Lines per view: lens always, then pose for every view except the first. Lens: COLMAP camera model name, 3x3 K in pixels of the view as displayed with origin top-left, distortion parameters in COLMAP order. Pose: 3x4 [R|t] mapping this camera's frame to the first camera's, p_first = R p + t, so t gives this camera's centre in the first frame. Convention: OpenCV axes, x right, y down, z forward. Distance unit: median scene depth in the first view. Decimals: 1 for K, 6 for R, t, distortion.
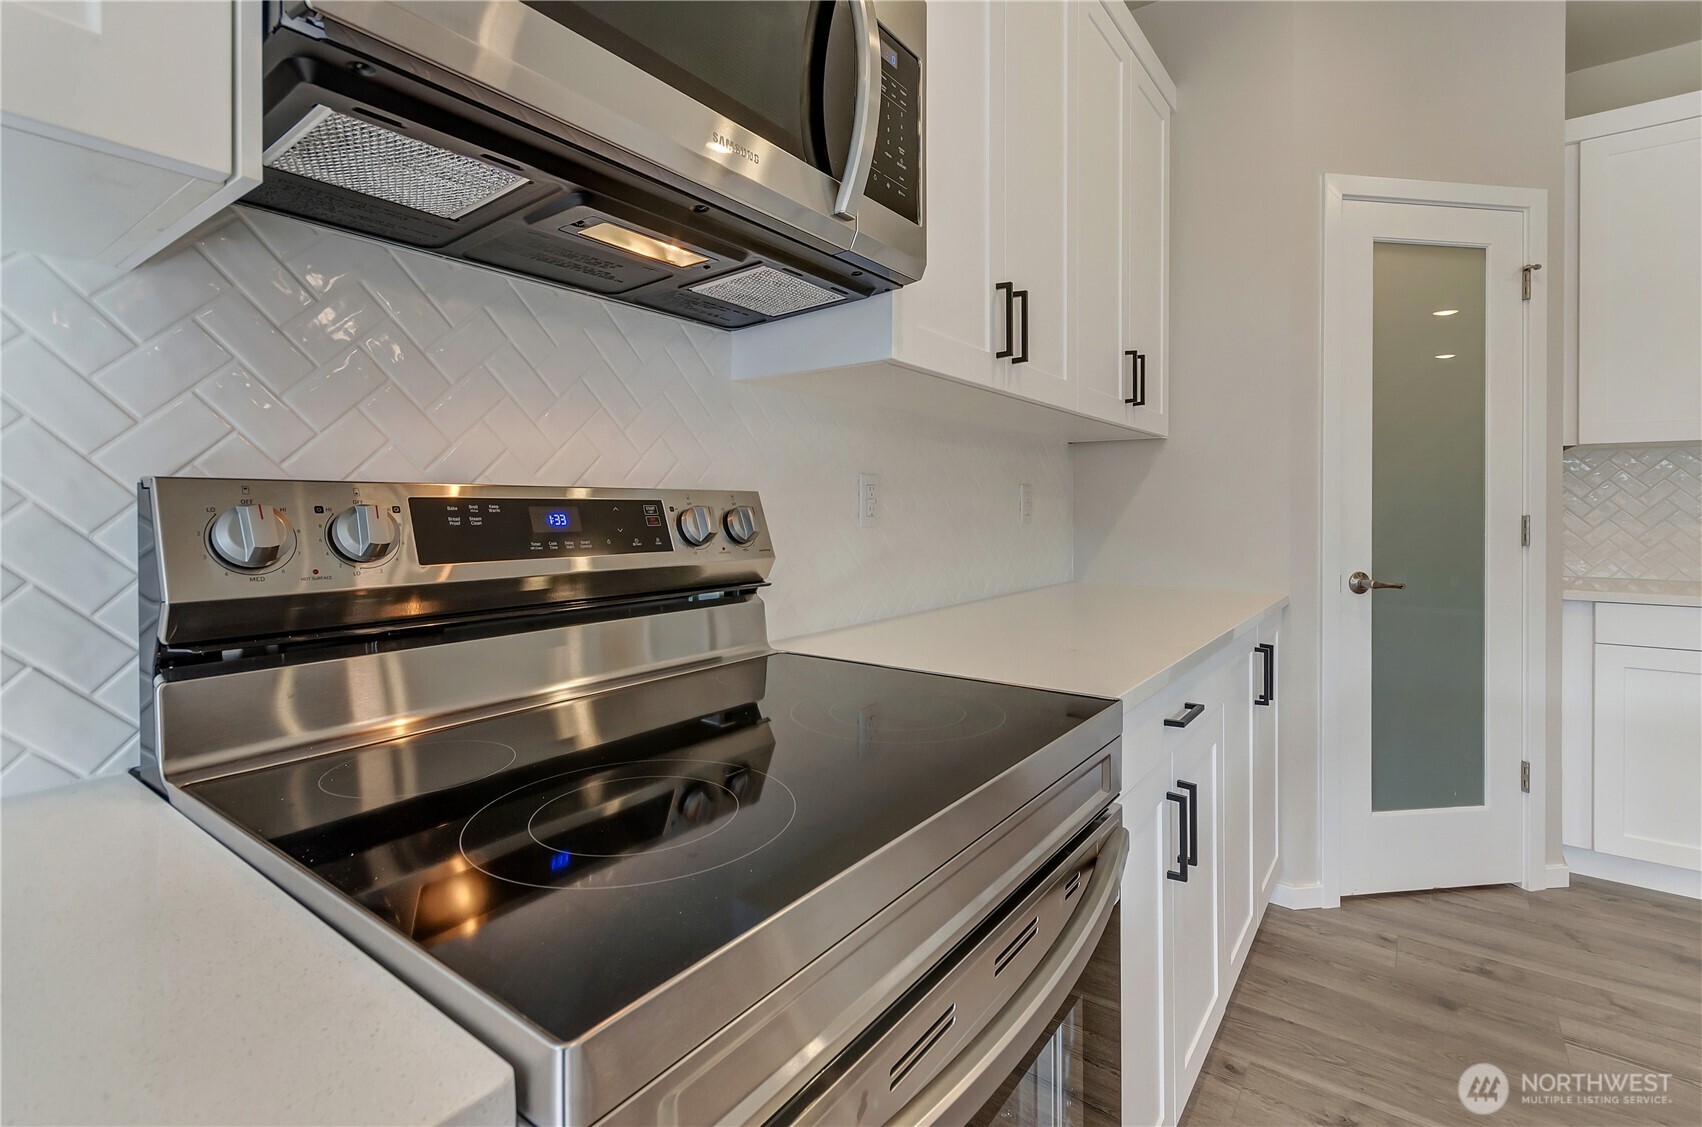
lens RADIAL K [[768.3, 0, 876.0], [0, 768.3, 511.6], [0, 0, 1]] dist [0.028447, -0.000056]
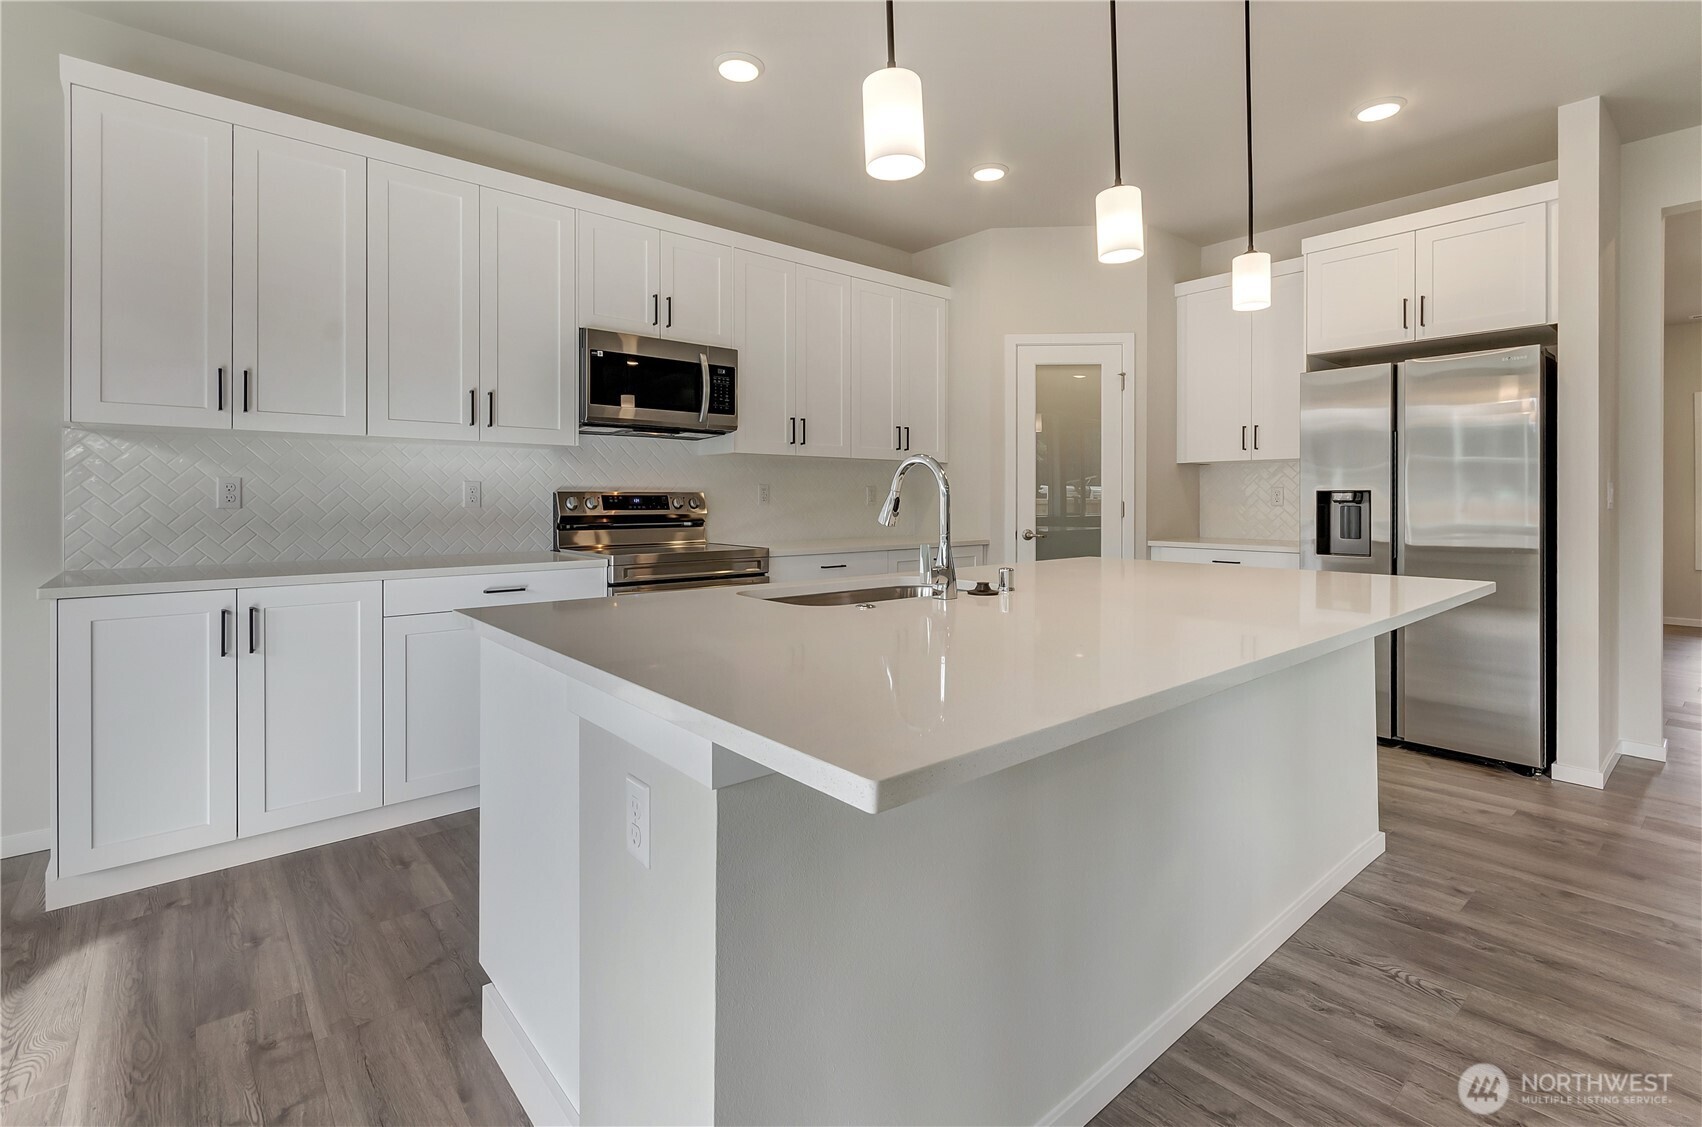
lens RADIAL K [[780.3, 0, 859.8], [0, 780.3, 506.1], [0, 0, 1]] dist [0.006487, -0.002974]
pose [[0.971588, 0.002931, -0.236660, 1.074900], [-0.001465, 0.999979, 0.006372, 0.007149], [0.236674, -0.005844, 0.971572, -1.699823]]
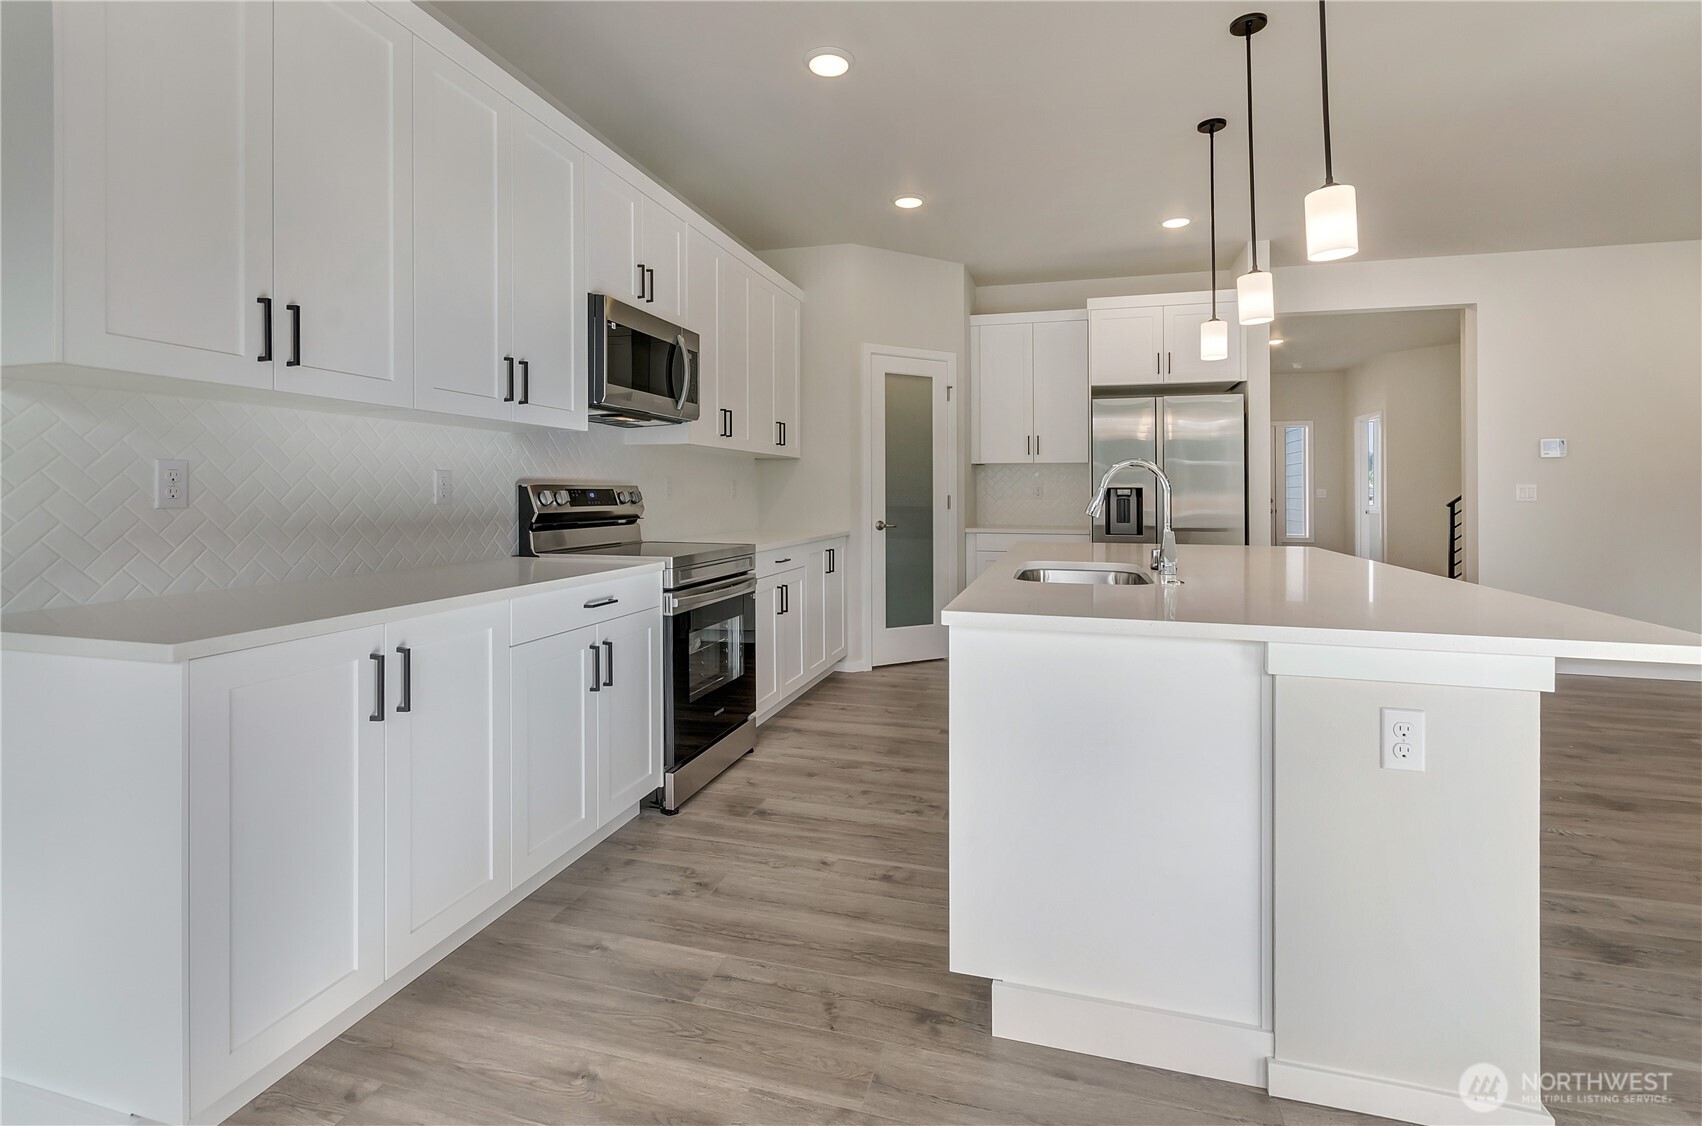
lens RADIAL K [[781.8, 0, 855.2], [0, 781.8, 495.5], [0, 0, 1]] dist [0.002569, 0.000643]
pose [[0.941805, 0.002708, 0.336150, -0.318601], [-0.004023, 0.999987, 0.003215, -0.001881], [-0.336137, -0.004381, 0.941803, -1.730392]]
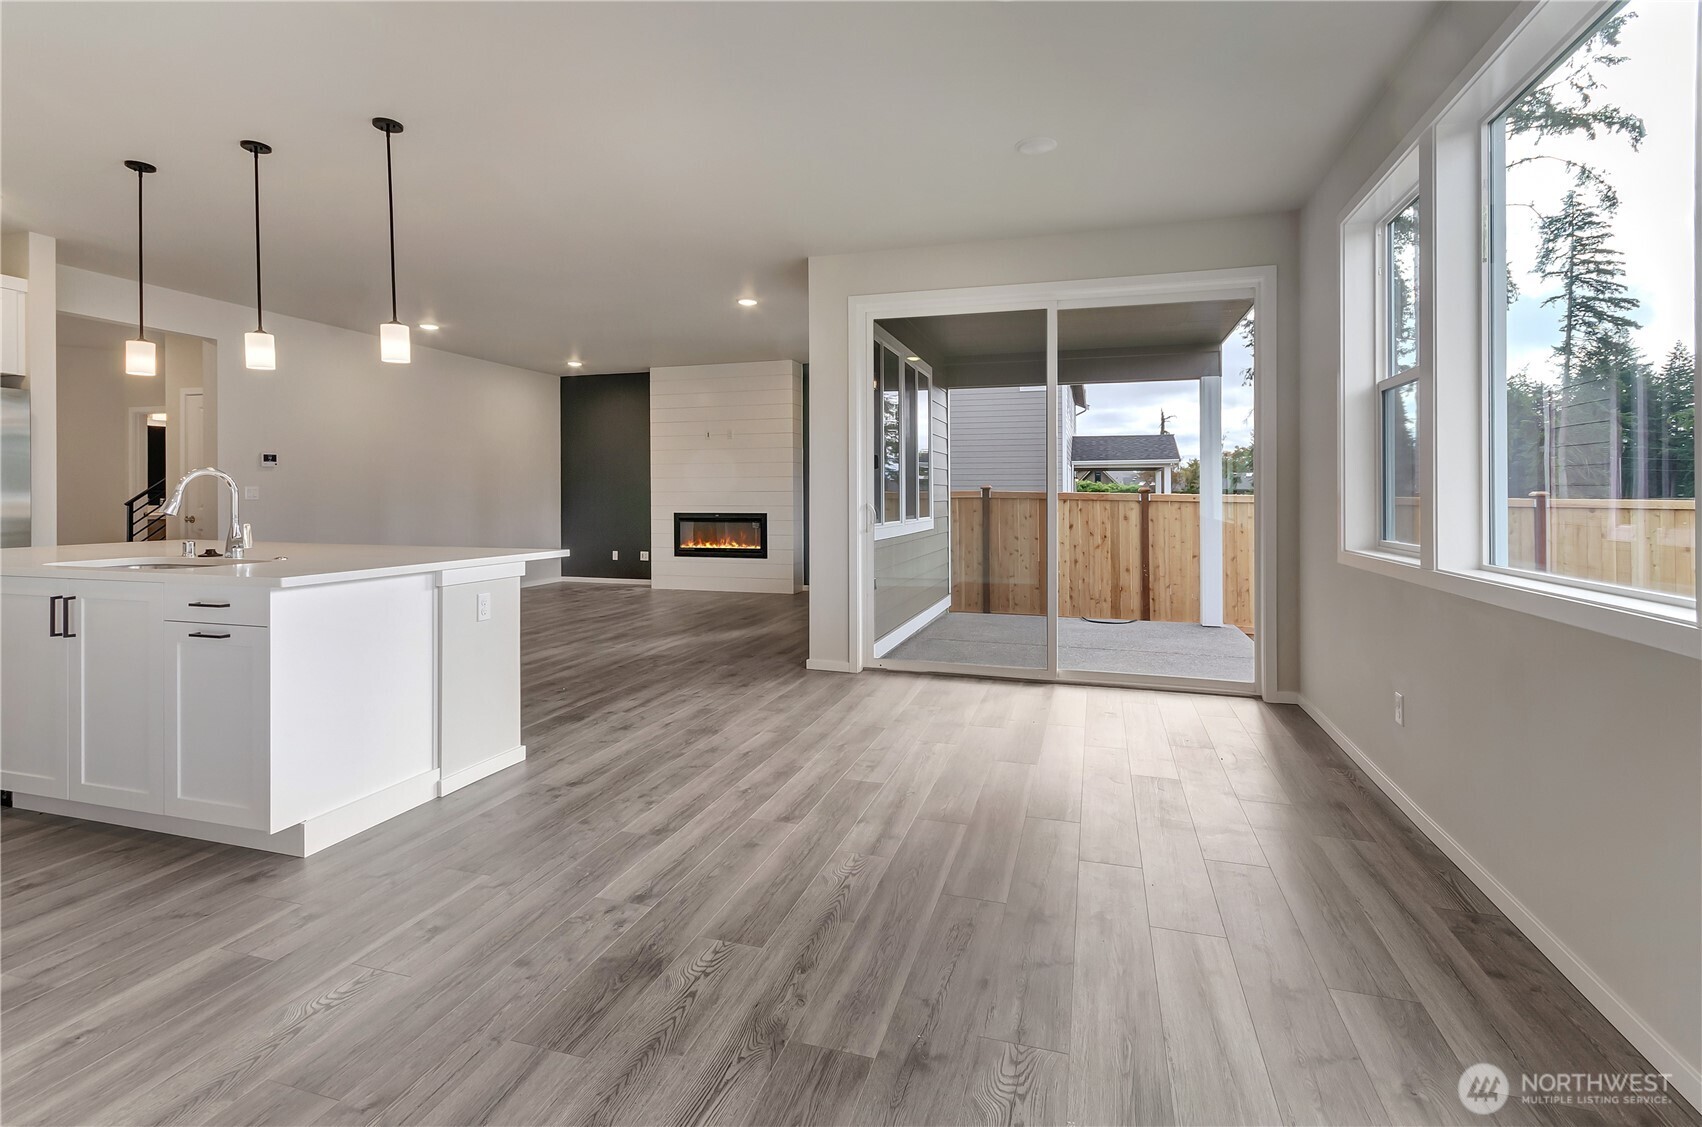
lens RADIAL K [[780.3, 0, 859.8], [0, 780.3, 506.1], [0, 0, 1]] dist [0.006487, -0.002974]
pose [[-0.319761, -0.014253, 0.947391, -1.769748], [-0.001502, 0.999893, 0.014535, -0.010600], [-0.947497, 0.003224, -0.319749, -1.330725]]
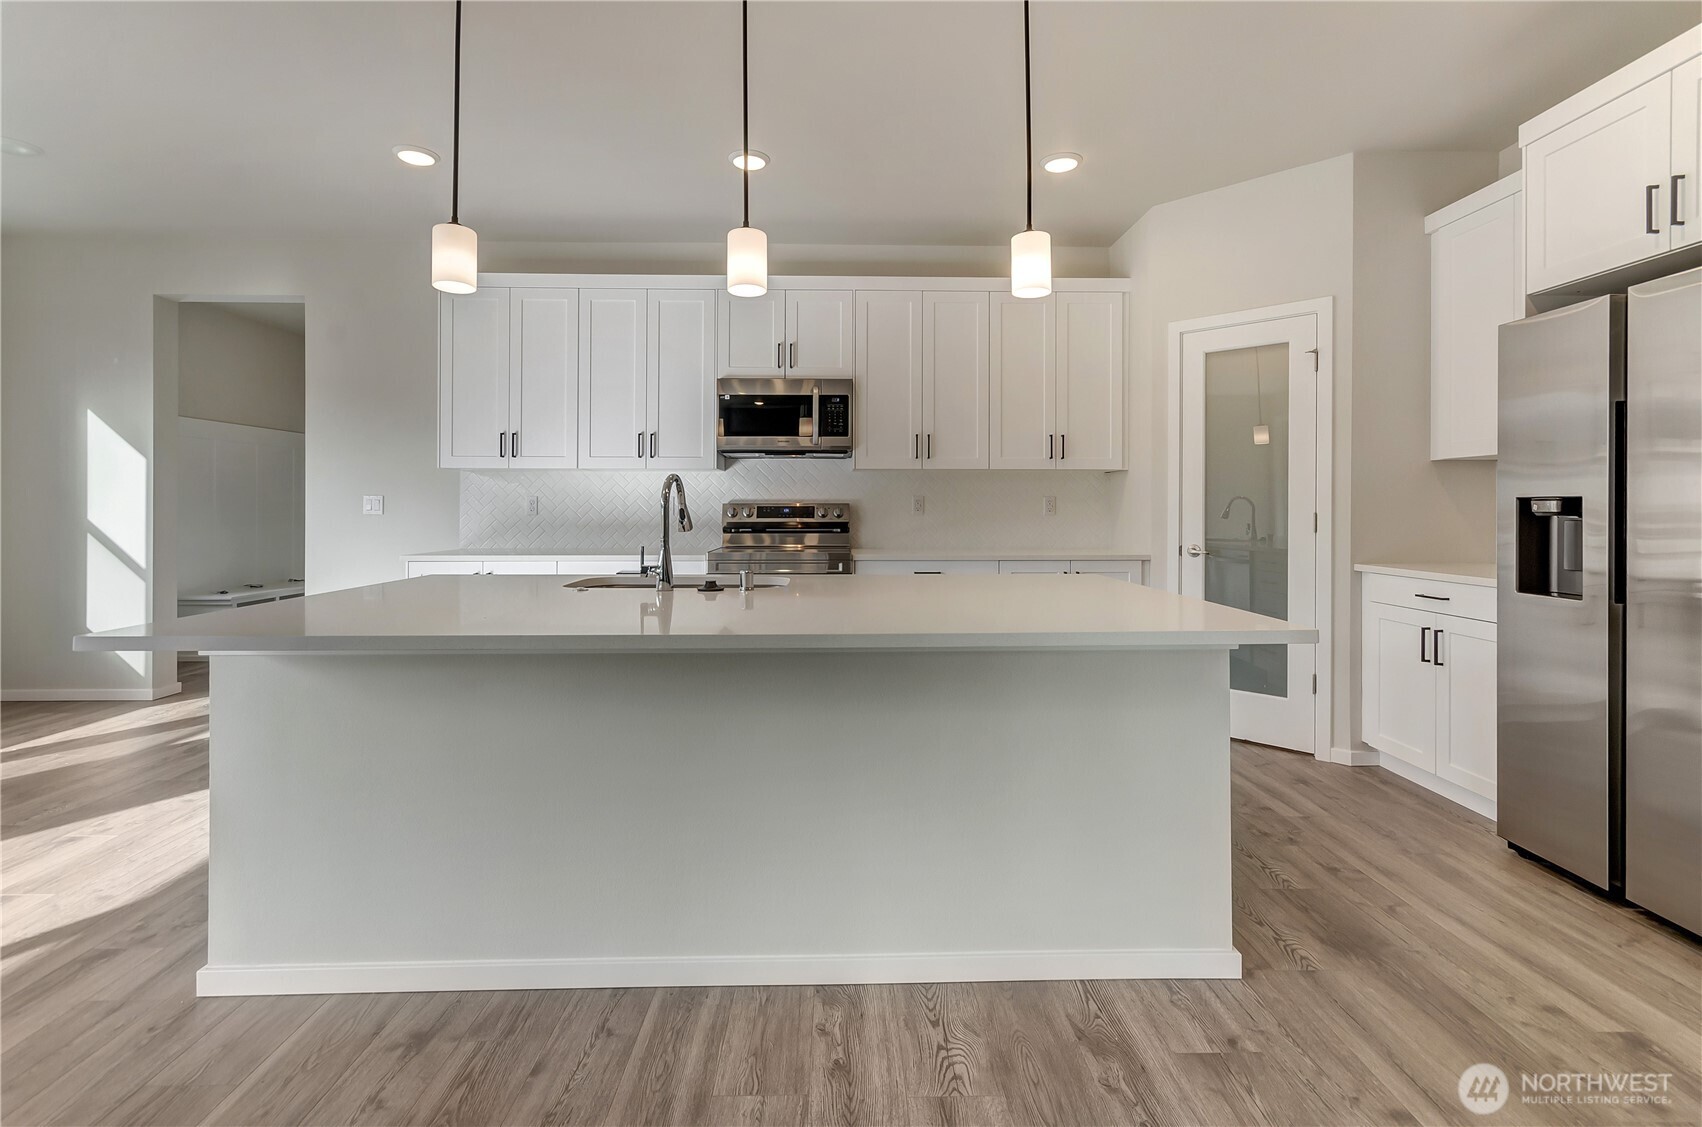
lens RADIAL K [[780.3, 0, 859.8], [0, 780.3, 506.1], [0, 0, 1]] dist [0.006487, -0.002974]
pose [[0.603058, -0.001586, -0.797696, 2.477413], [-0.002954, 0.999987, -0.004222, 0.000893], [0.797692, 0.004902, 0.603045, -1.029837]]
